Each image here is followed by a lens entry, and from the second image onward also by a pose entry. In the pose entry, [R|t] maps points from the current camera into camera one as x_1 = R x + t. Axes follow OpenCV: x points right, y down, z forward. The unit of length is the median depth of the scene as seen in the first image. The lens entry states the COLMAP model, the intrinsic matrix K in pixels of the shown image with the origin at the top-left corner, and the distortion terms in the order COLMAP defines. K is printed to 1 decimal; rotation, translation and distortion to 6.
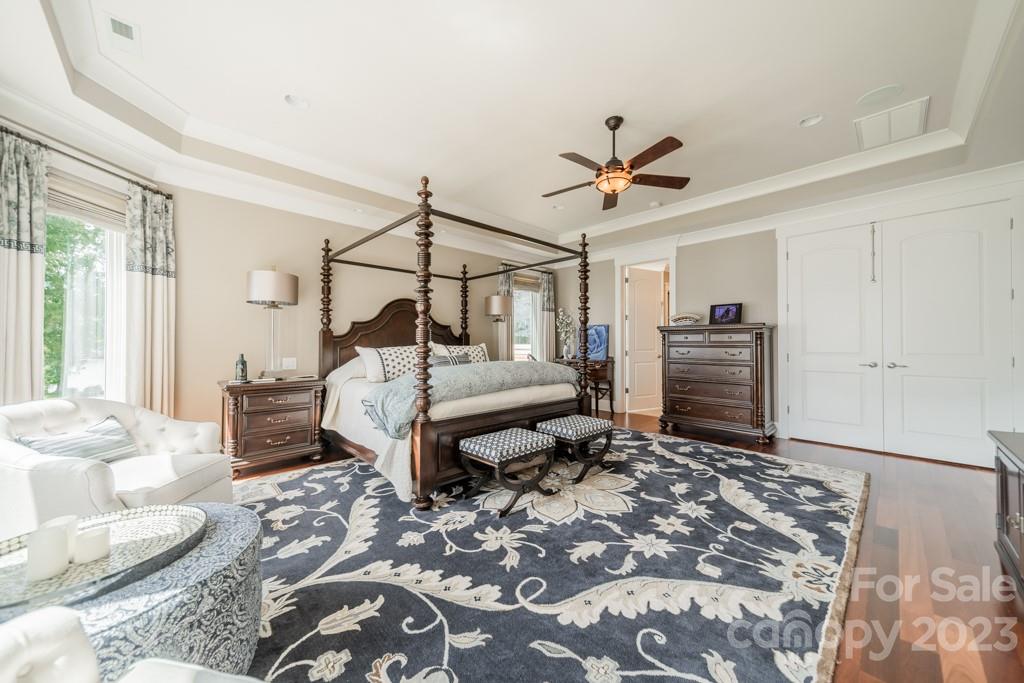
lens RADIAL K [[370.1, 0, 515.1], [0, 370.1, 344.1], [0, 0, 1]] dist [-0.001871, -0.000126]
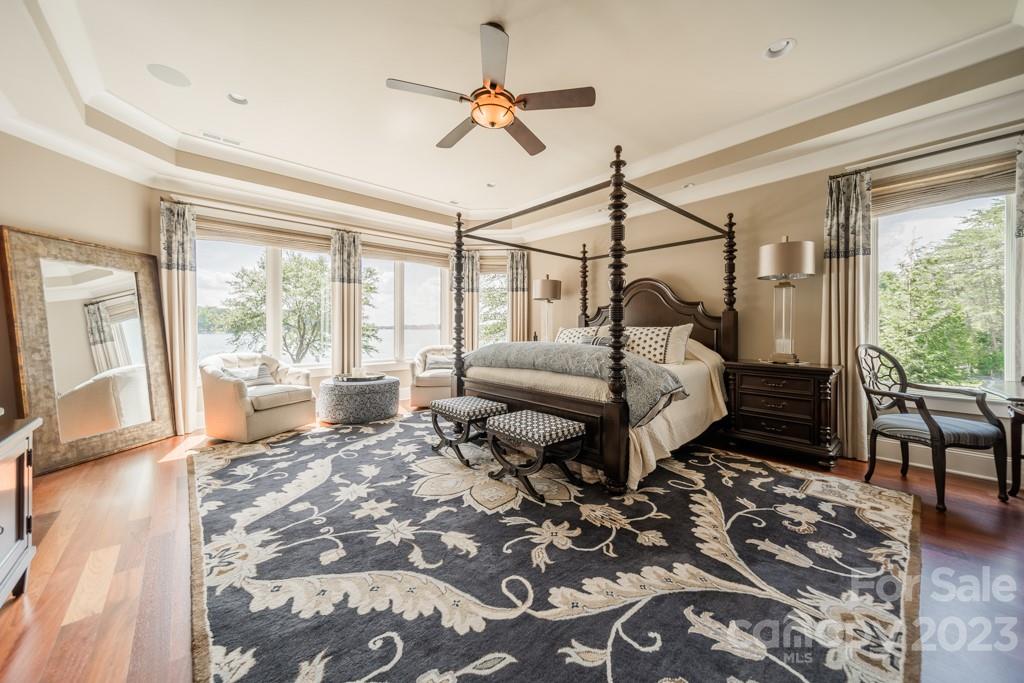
lens RADIAL K [[366.9, 0, 511.3], [0, 366.9, 334.7], [0, 0, 1]] dist [0.008407, 0.000167]
pose [[-0.044116, 0.020771, -0.998810, 1.268104], [-0.002336, 0.999779, 0.020895, 0.008744], [0.999024, 0.003255, -0.044058, 1.304091]]
